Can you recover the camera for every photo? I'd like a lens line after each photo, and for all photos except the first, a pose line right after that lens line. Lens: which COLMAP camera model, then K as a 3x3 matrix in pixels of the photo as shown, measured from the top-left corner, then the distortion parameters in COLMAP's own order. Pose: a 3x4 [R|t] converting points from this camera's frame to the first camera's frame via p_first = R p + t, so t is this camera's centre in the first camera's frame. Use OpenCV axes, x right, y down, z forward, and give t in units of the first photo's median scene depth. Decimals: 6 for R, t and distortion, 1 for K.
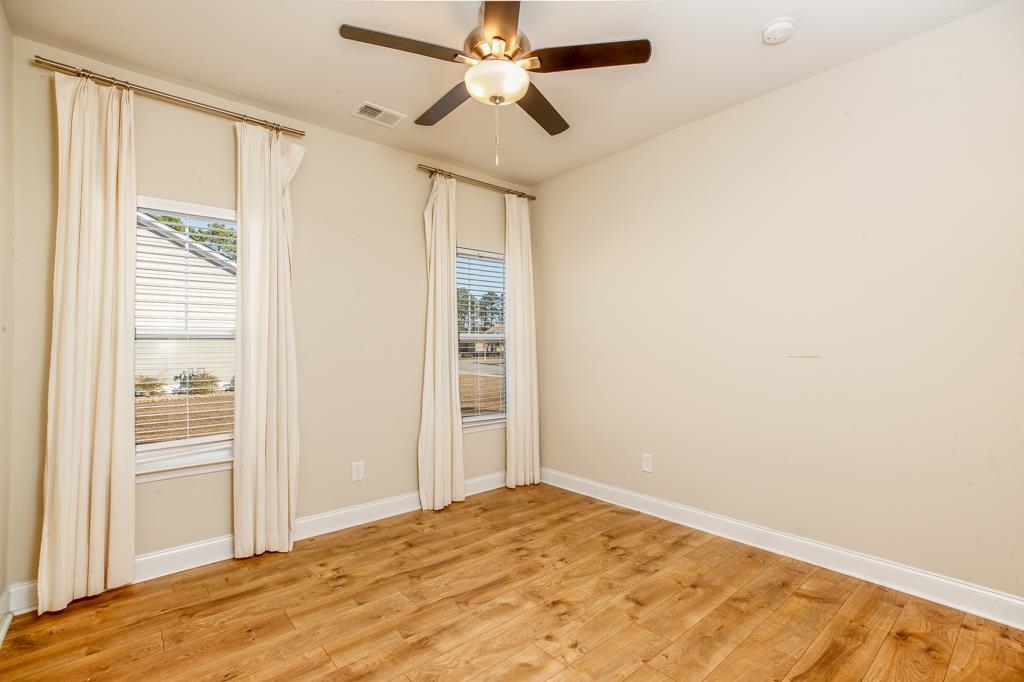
lens RADIAL K [[470.1, 0, 513.9], [0, 470.1, 343.3], [0, 0, 1]] dist [-0.001799, 0.002868]
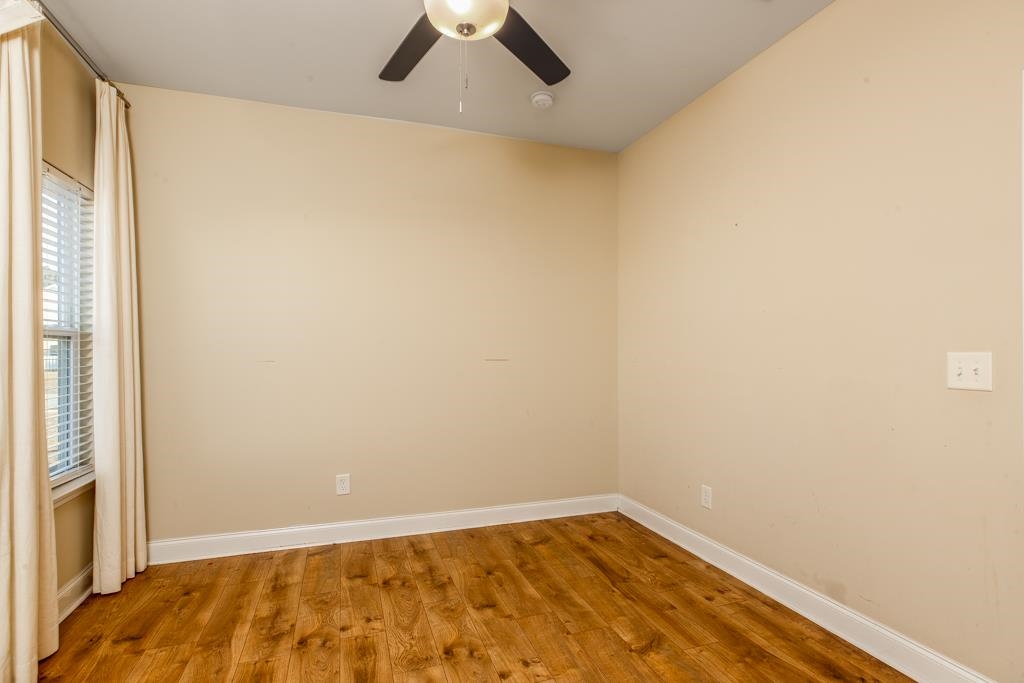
lens RADIAL K [[470.1, 0, 510.9], [0, 470.1, 343.8], [0, 0, 1]] dist [-0.001799, 0.002868]
pose [[0.384167, 0.029726, 0.922785, -0.577351], [-0.014212, 0.999554, -0.026282, -0.004673], [-0.923154, -0.003018, 0.384418, 0.455563]]
